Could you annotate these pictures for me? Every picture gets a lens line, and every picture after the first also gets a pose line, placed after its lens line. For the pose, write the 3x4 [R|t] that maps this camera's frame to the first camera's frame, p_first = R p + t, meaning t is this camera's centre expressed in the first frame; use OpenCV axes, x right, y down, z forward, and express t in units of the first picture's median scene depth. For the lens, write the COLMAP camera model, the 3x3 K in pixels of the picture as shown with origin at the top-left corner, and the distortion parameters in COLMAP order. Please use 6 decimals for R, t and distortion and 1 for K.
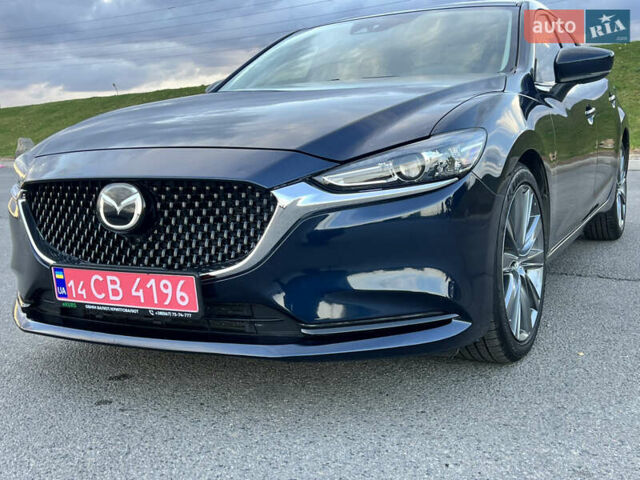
lens RADIAL K [[766.3, 0, 320.0], [0, 766.3, 240.0], [0, 0, 1]] dist [0.245431, -0.622630]
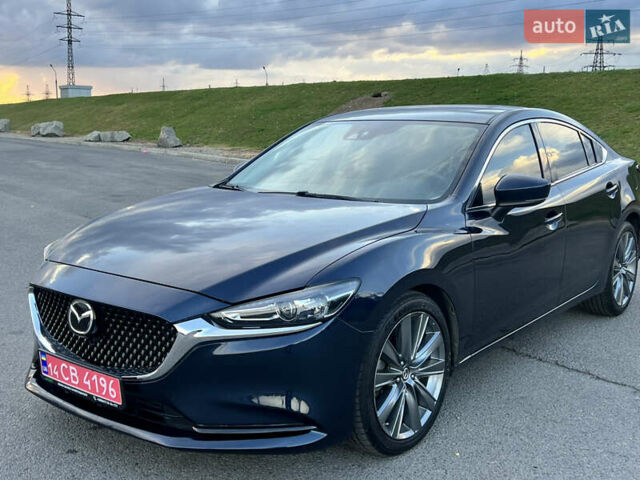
lens RADIAL K [[766.3, 0, 320.0], [0, 766.3, 240.0], [0, 0, 1]] dist [0.245431, -0.622630]
pose [[0.979067, 0.082504, -0.186069, 0.400212], [-0.076162, 0.996253, 0.040988, -0.268059], [0.188754, -0.025959, 0.981681, -0.263364]]
